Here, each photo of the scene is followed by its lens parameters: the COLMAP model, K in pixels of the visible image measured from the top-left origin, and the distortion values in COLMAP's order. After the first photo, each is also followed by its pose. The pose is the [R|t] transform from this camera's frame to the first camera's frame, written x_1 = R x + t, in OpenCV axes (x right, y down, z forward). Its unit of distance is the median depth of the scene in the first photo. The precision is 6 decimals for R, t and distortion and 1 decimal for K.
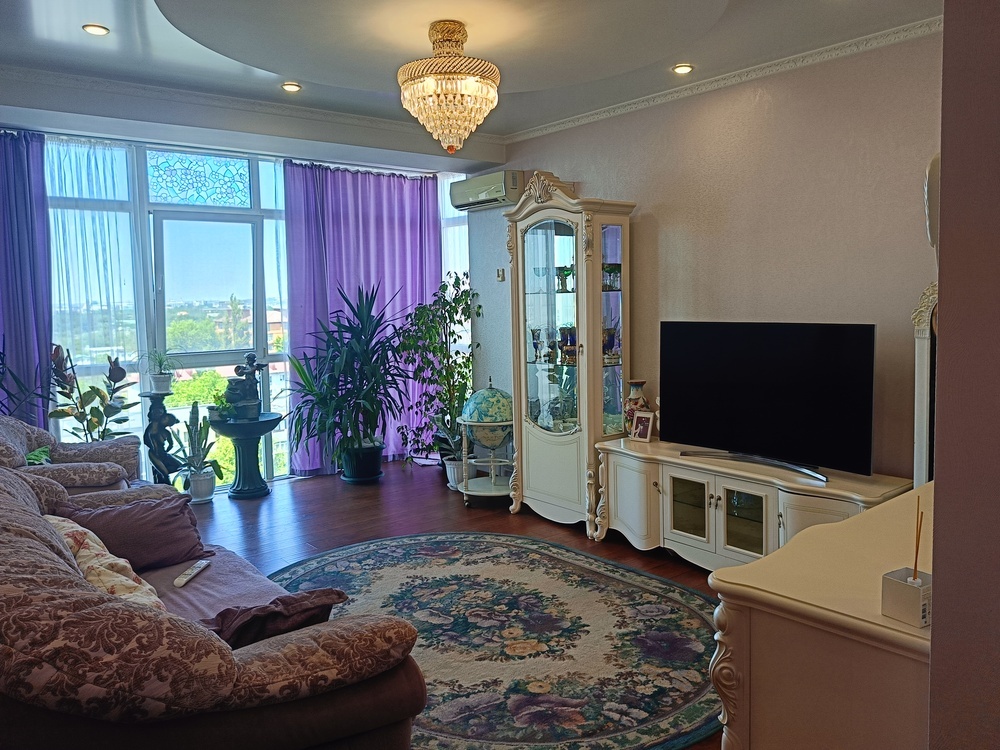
lens RADIAL K [[758.7, 0, 500.0], [0, 758.7, 378.1], [0, 0, 1]] dist [0.031175, -0.039686]
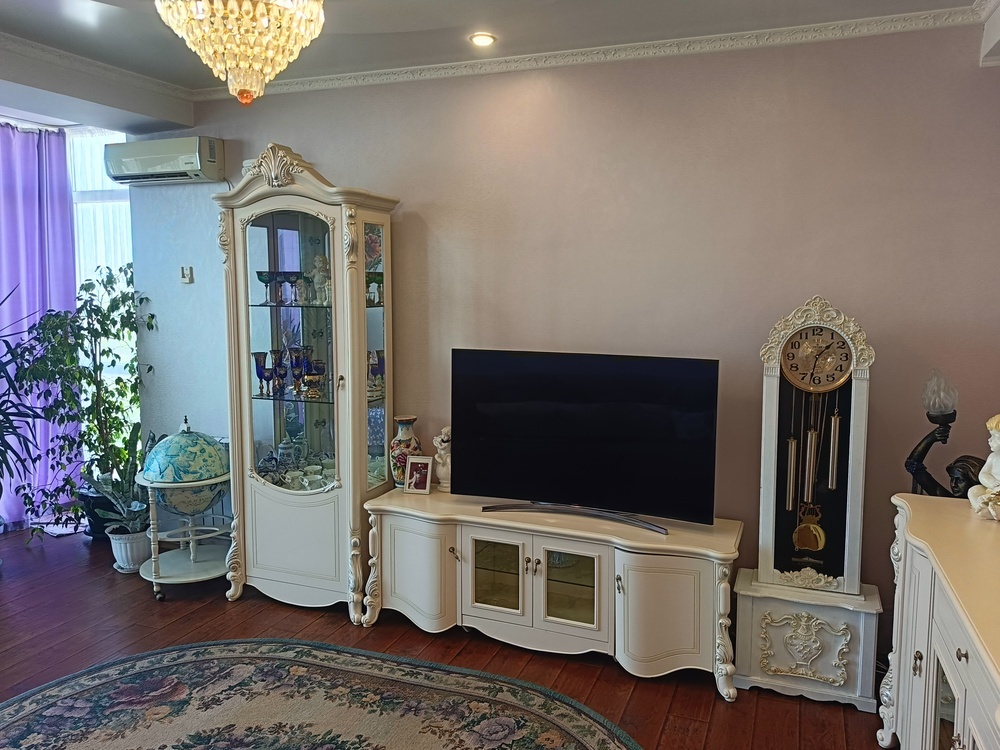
lens RADIAL K [[758.7, 0, 496.7], [0, 758.7, 366.5], [0, 0, 1]] dist [0.031175, -0.039686]
pose [[0.868541, -0.029806, 0.494721, -0.136444], [0.028795, 0.999539, 0.009668, -0.057138], [-0.494781, 0.005849, 0.868998, 0.254031]]
